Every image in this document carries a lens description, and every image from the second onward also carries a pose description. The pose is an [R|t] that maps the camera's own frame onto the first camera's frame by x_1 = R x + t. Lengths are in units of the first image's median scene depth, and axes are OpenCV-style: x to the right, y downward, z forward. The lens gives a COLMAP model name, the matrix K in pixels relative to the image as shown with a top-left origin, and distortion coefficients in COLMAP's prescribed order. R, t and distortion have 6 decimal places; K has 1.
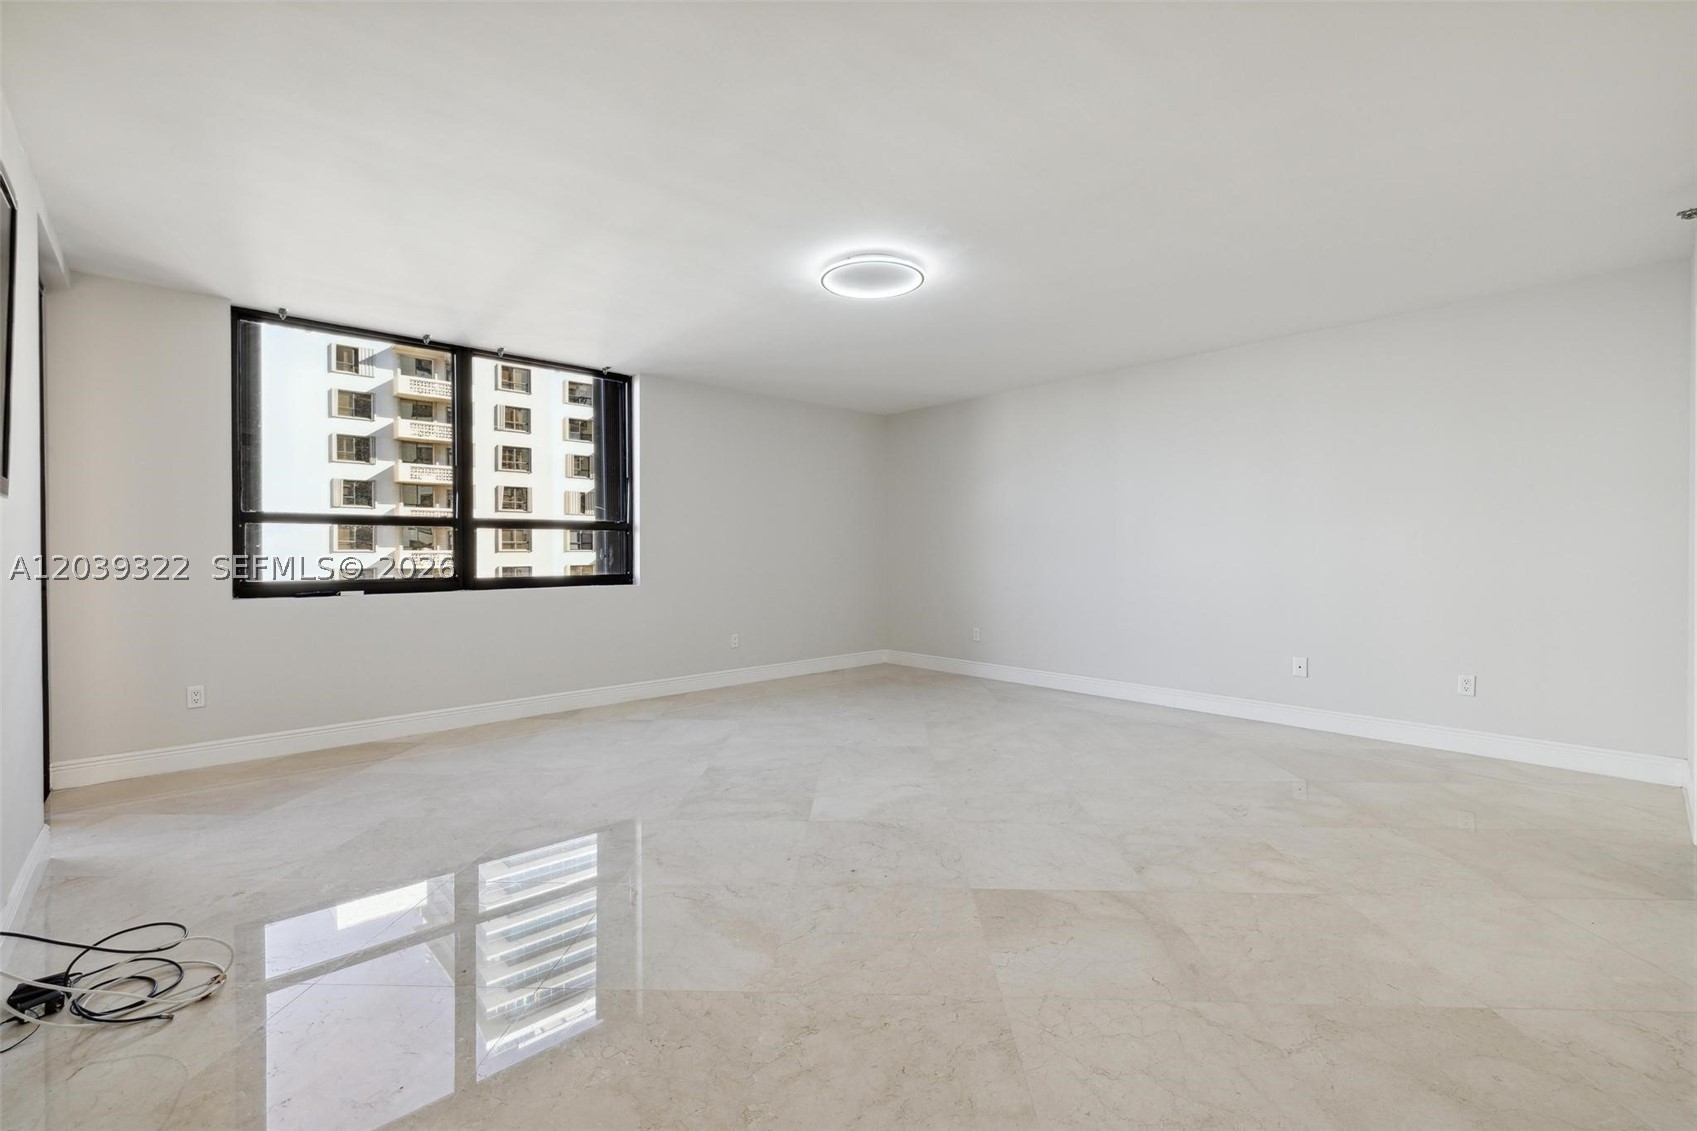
lens RADIAL K [[744.9, 0, 850.0], [0, 744.9, 548.8], [0, 0, 1]] dist [-0.001995, 0.000110]
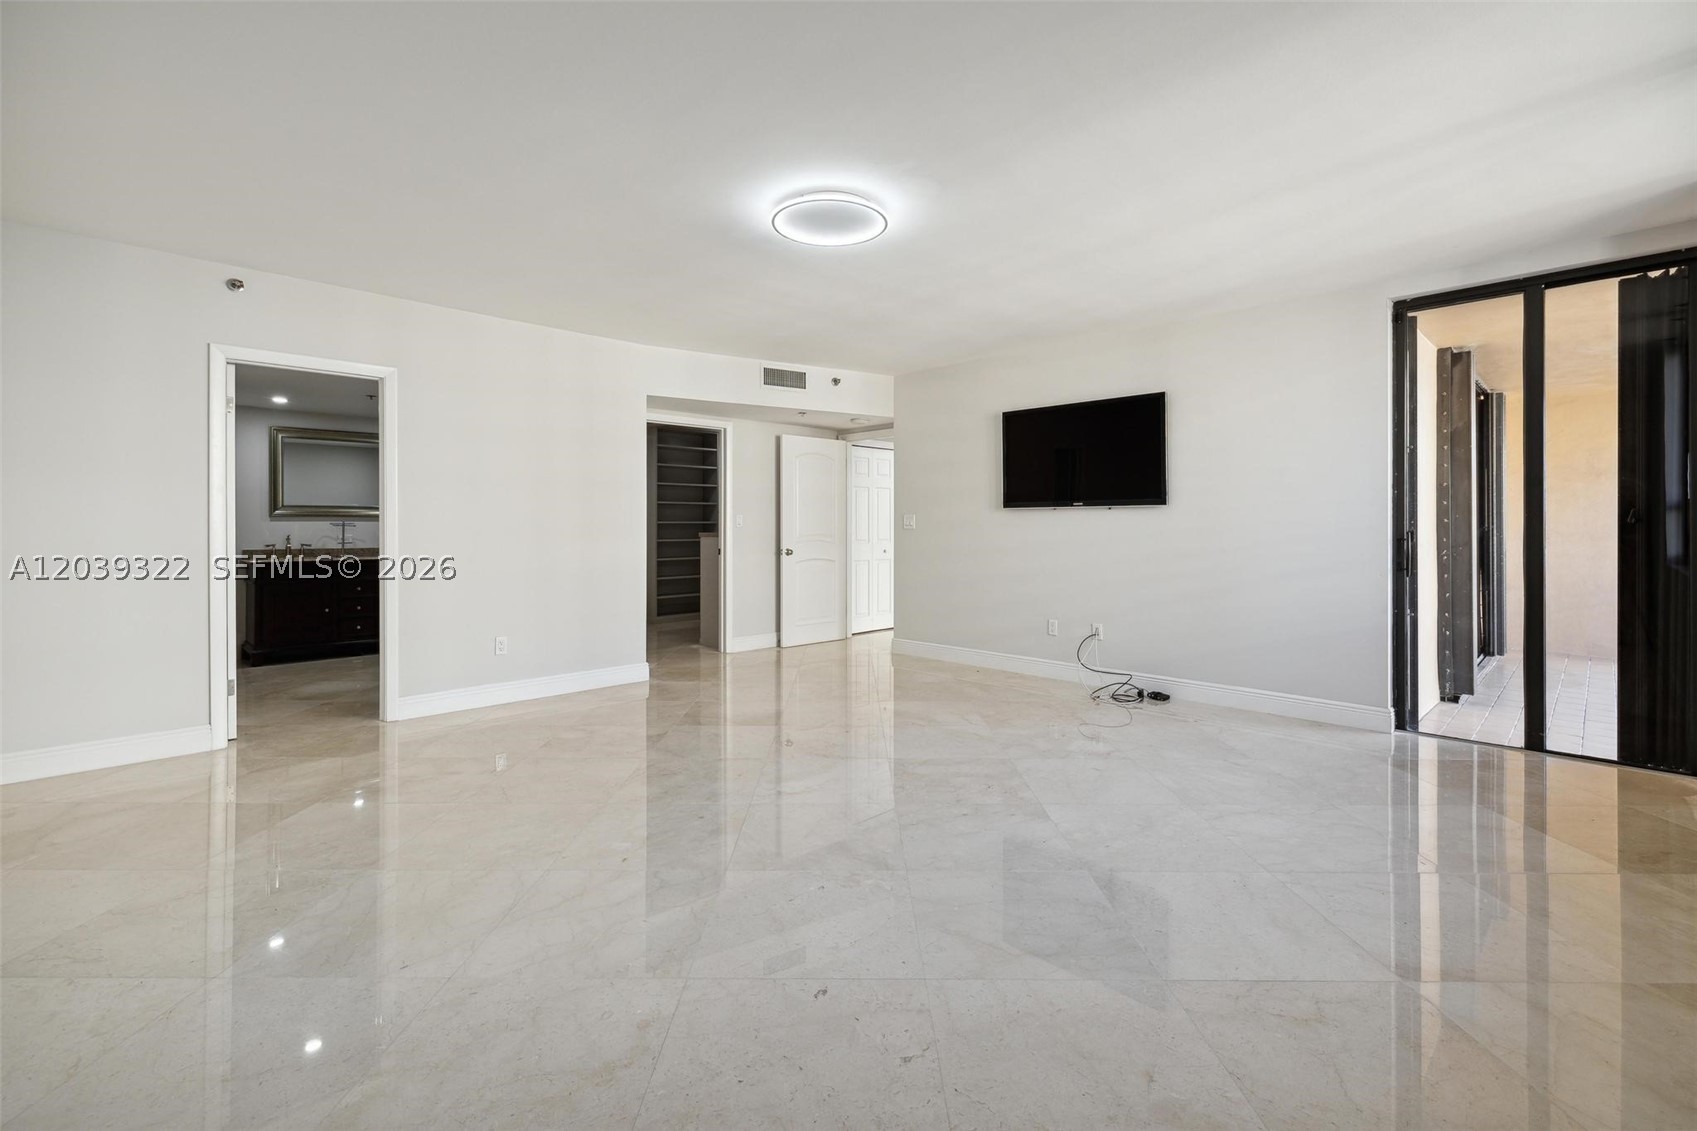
lens RADIAL K [[744.9, 0, 850.0], [0, 744.9, 548.8], [0, 0, 1]] dist [-0.001995, 0.000110]
pose [[-0.999476, 0.001532, -0.032338, 0.039578], [0.000484, 0.999475, 0.032387, -0.002151], [0.032371, 0.032355, -0.998952, 1.992704]]
